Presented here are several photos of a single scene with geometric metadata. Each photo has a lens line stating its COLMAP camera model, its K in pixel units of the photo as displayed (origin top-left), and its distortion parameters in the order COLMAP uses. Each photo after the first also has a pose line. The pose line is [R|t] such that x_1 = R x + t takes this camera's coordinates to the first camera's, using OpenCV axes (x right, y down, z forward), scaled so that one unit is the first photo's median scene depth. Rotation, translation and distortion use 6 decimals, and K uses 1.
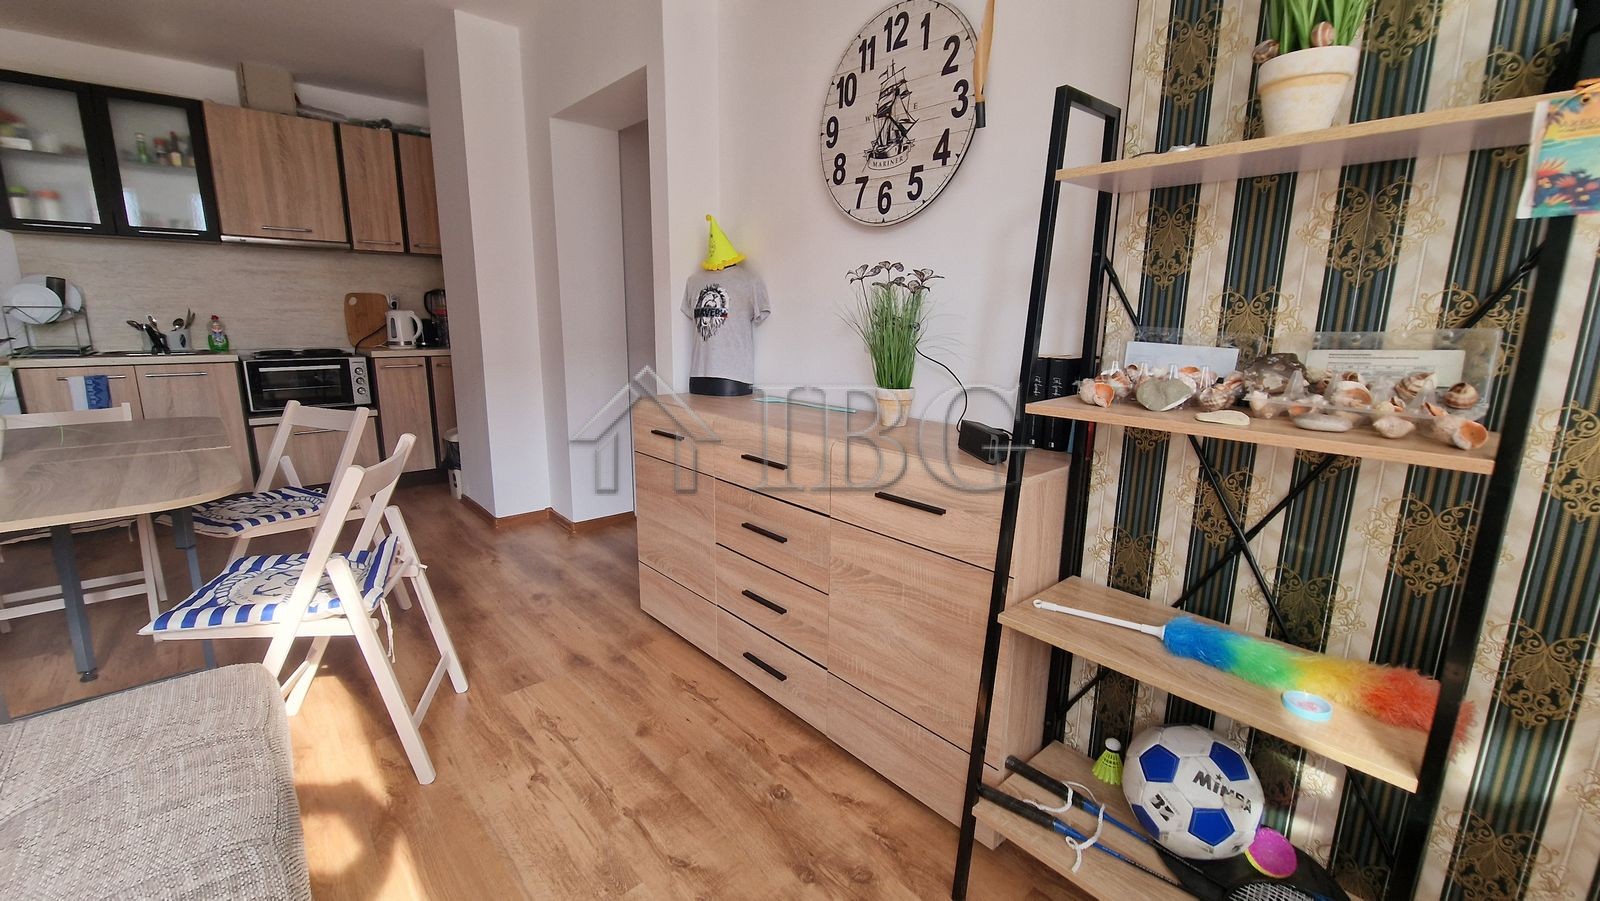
lens RADIAL K [[655.9, 0, 801.9], [0, 655.9, 449.3], [0, 0, 1]] dist [0.000562, -0.002696]
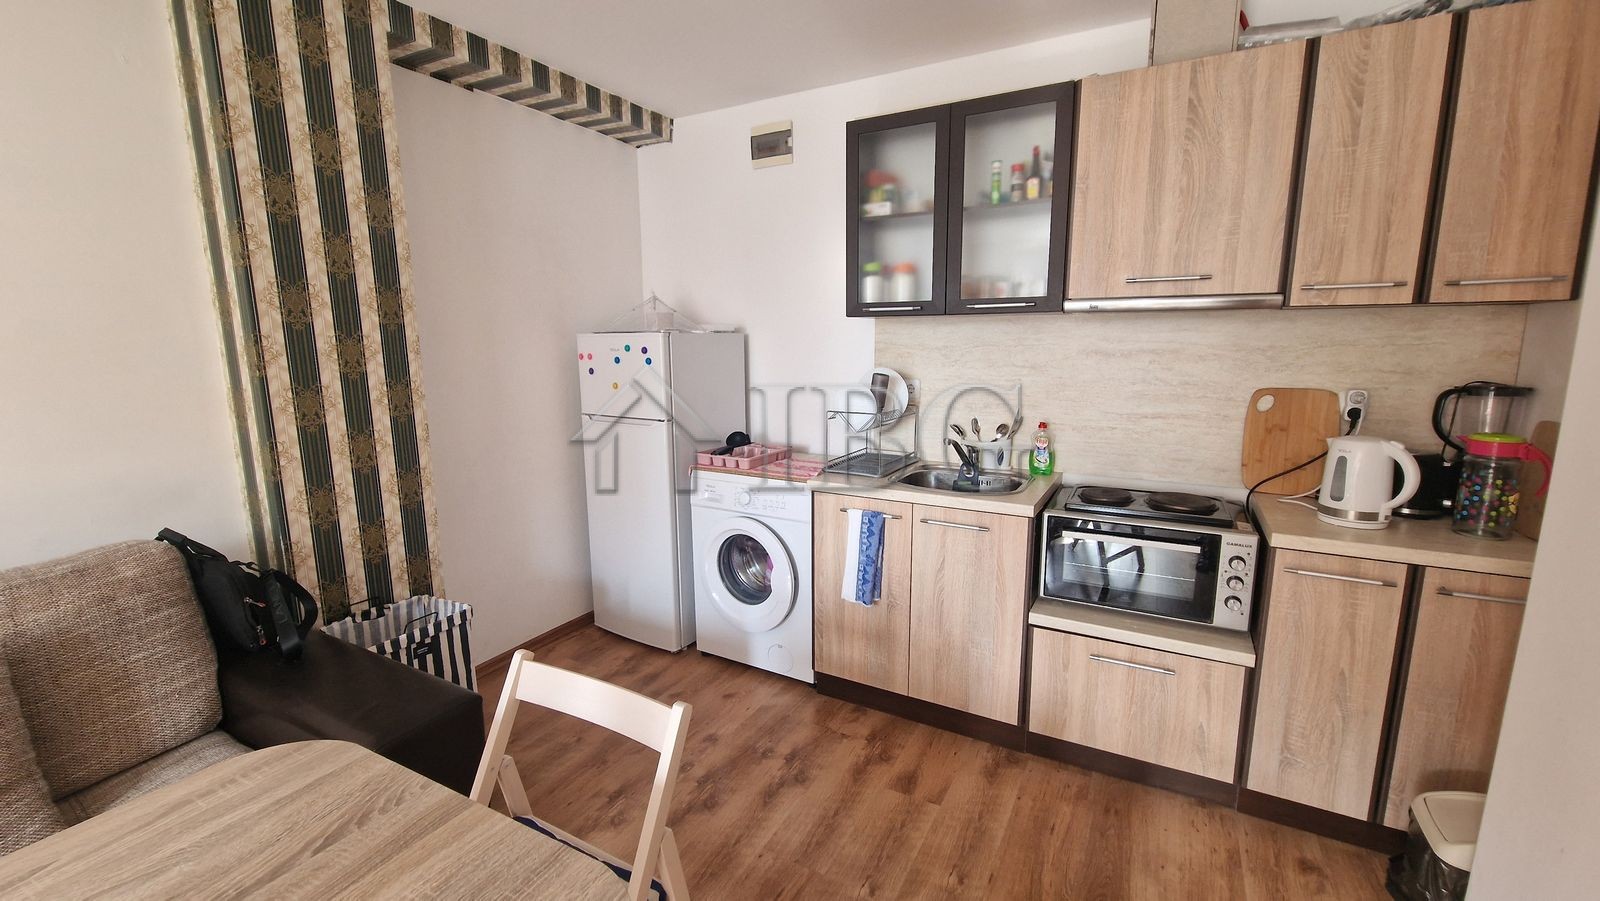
lens RADIAL K [[655.9, 0, 801.2], [0, 655.9, 449.8], [0, 0, 1]] dist [0.000562, -0.002696]
pose [[0.334372, 0.143408, -0.931466, -0.603233], [-0.179820, 0.979905, 0.086315, -0.315535], [0.925127, 0.138635, 0.353440, 0.910445]]
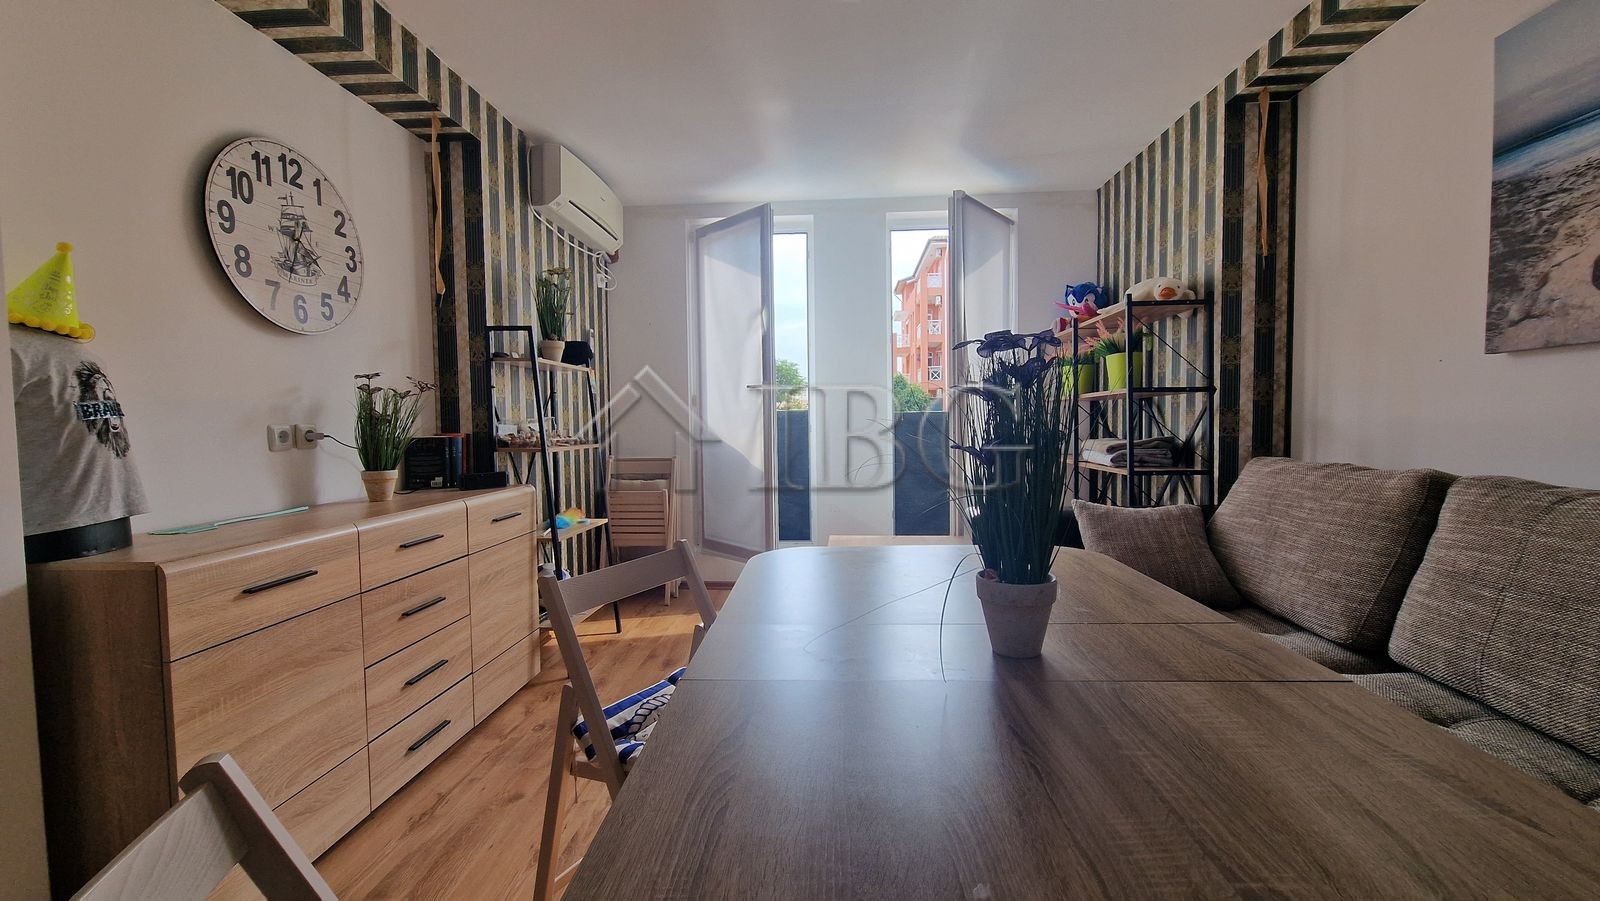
lens RADIAL K [[655.9, 0, 802.2], [0, 655.9, 451.2], [0, 0, 1]] dist [0.000562, -0.002696]
pose [[-0.704150, -0.037372, 0.709067, -1.009374], [0.146749, 0.969394, 0.196825, -0.197249], [-0.694721, 0.242650, -0.677114, 0.978997]]
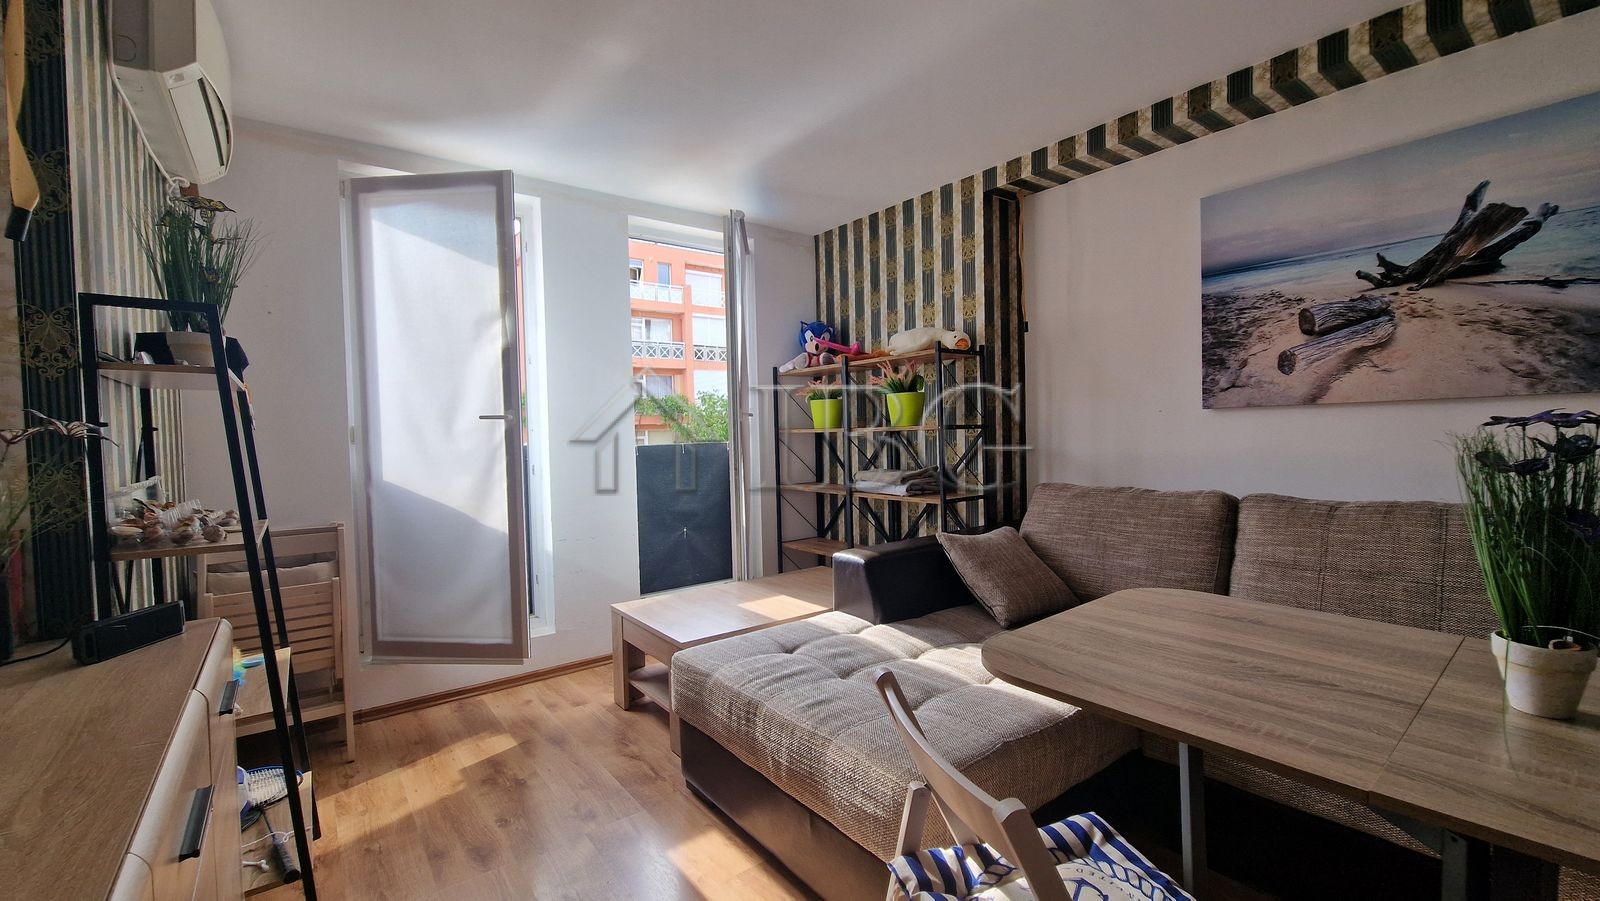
lens RADIAL K [[655.9, 0, 803.3], [0, 655.9, 451.4], [0, 0, 1]] dist [0.000562, -0.002696]
pose [[-0.997780, 0.009288, 0.065950, -0.394127], [0.024457, 0.972143, 0.233110, -0.251344], [-0.061948, 0.234205, -0.970212, 1.044105]]
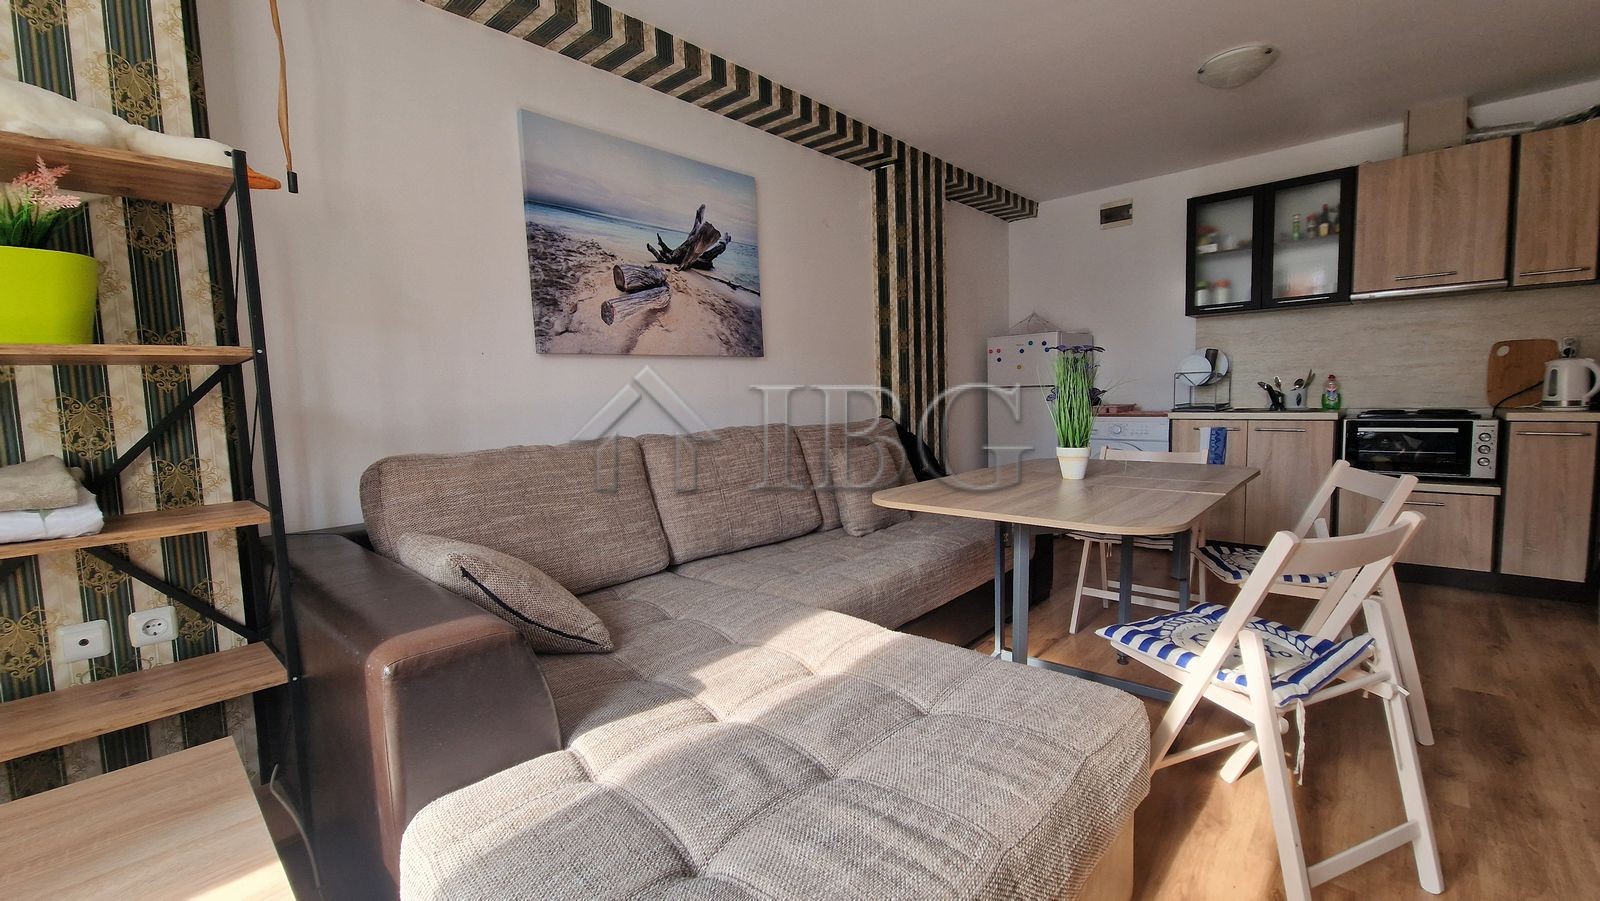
lens RADIAL K [[655.9, 0, 801.3], [0, 655.9, 448.6], [0, 0, 1]] dist [0.000562, -0.002696]
pose [[0.101330, 0.071534, -0.992278, 0.054945], [-0.168600, 0.984219, 0.053736, -0.012974], [0.980462, 0.161853, 0.111791, 0.167228]]
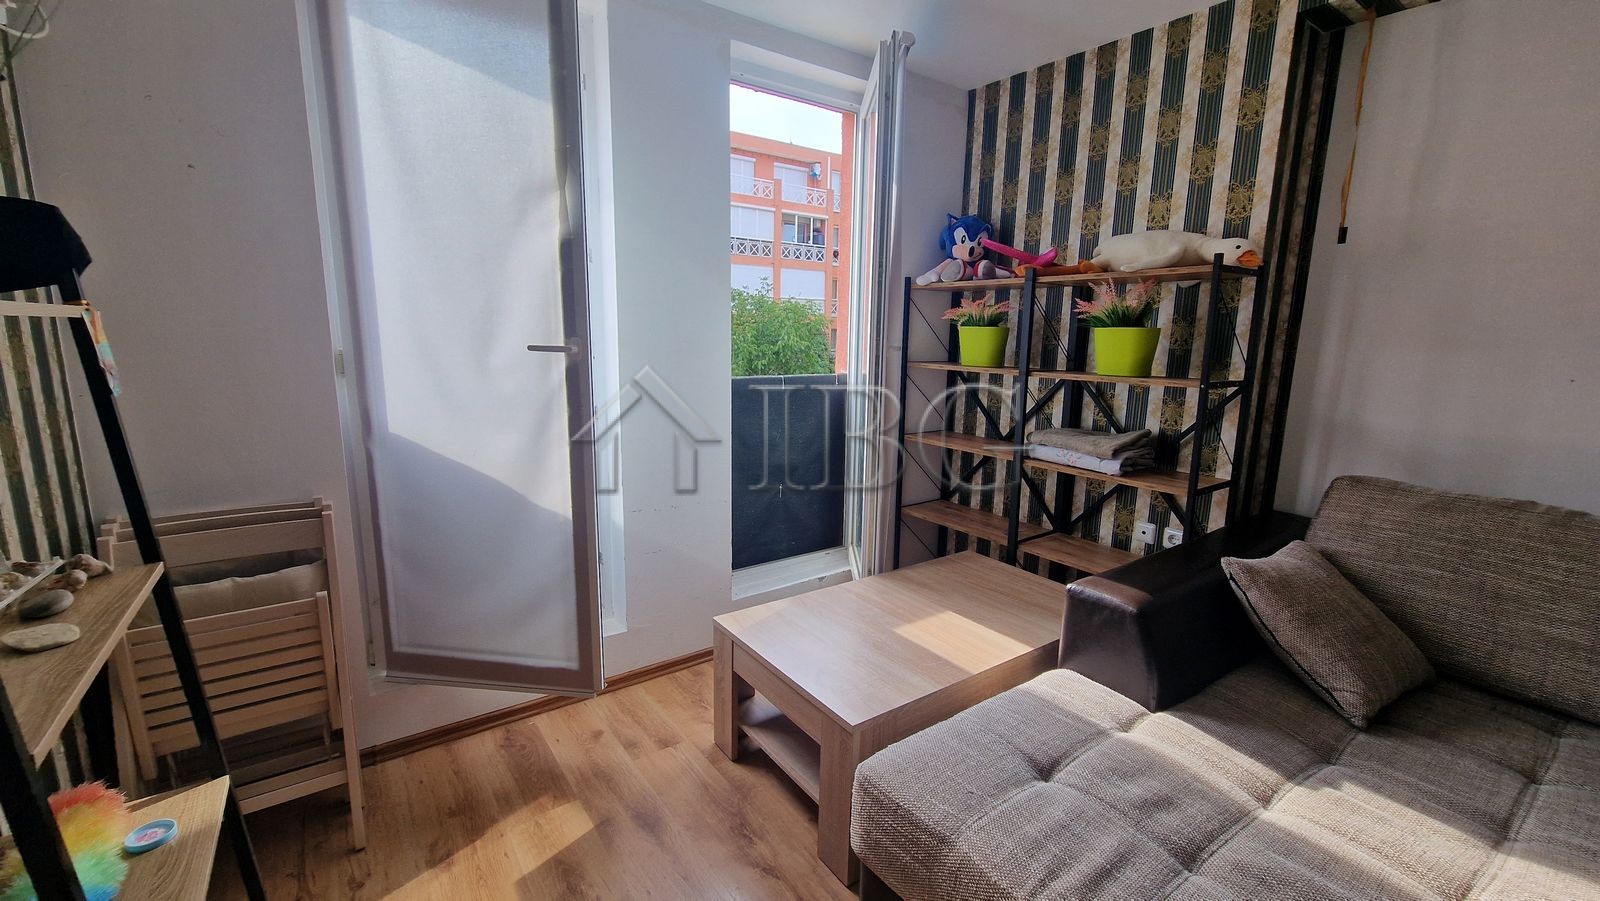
lens RADIAL K [[655.9, 0, 804.1], [0, 655.9, 450.3], [0, 0, 1]] dist [0.000562, -0.002696]
pose [[-0.994867, -0.047002, 0.089612, -0.131177], [-0.010030, 0.927022, 0.374874, -0.229944], [-0.100693, 0.372051, -0.922735, 0.640813]]
